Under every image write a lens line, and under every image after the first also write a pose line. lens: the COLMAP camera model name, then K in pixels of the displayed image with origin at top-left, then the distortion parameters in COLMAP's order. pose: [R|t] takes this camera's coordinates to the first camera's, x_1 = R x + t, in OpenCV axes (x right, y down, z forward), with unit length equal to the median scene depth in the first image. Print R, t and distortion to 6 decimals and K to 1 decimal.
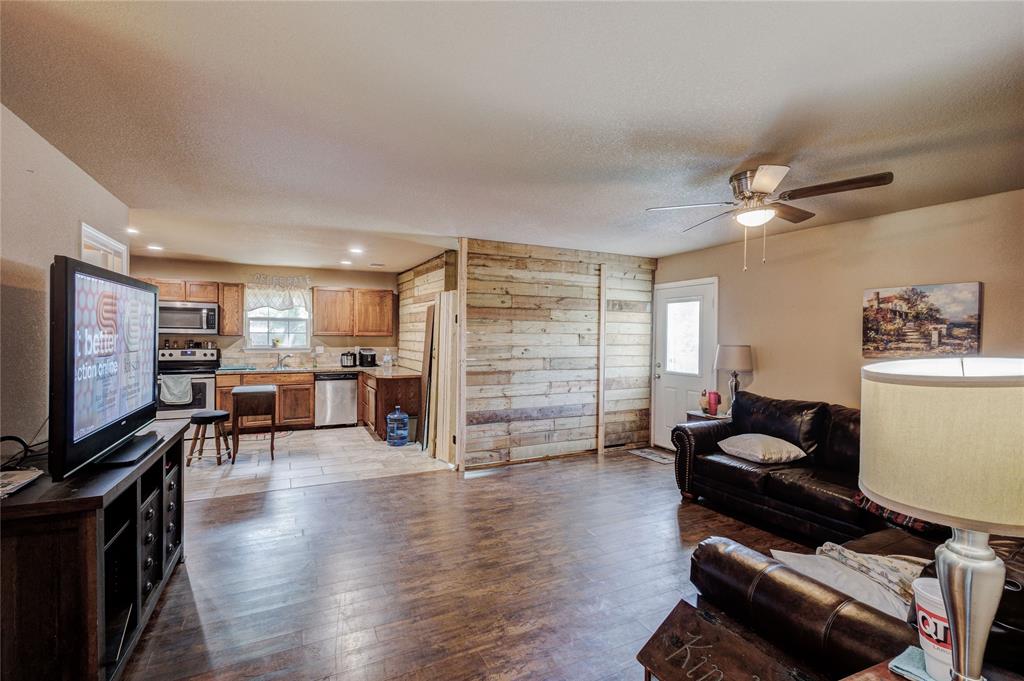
lens RADIAL K [[468.9, 0, 514.0], [0, 468.9, 341.6], [0, 0, 1]] dist [0.006973, -0.001218]
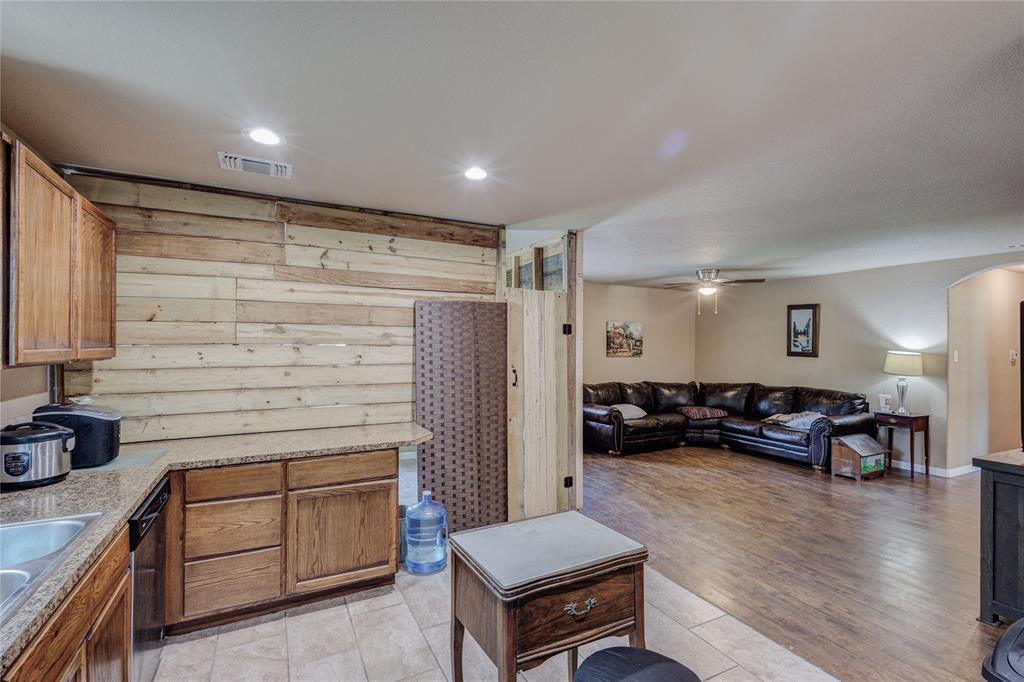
lens RADIAL K [[468.9, 0, 515.5], [0, 468.9, 345.2], [0, 0, 1]] dist [0.006973, -0.001218]
pose [[-0.009956, -0.011429, 0.999885, -0.803638], [0.012694, 0.999853, 0.011555, -0.027864], [-0.999870, 0.012808, -0.009809, 0.962230]]
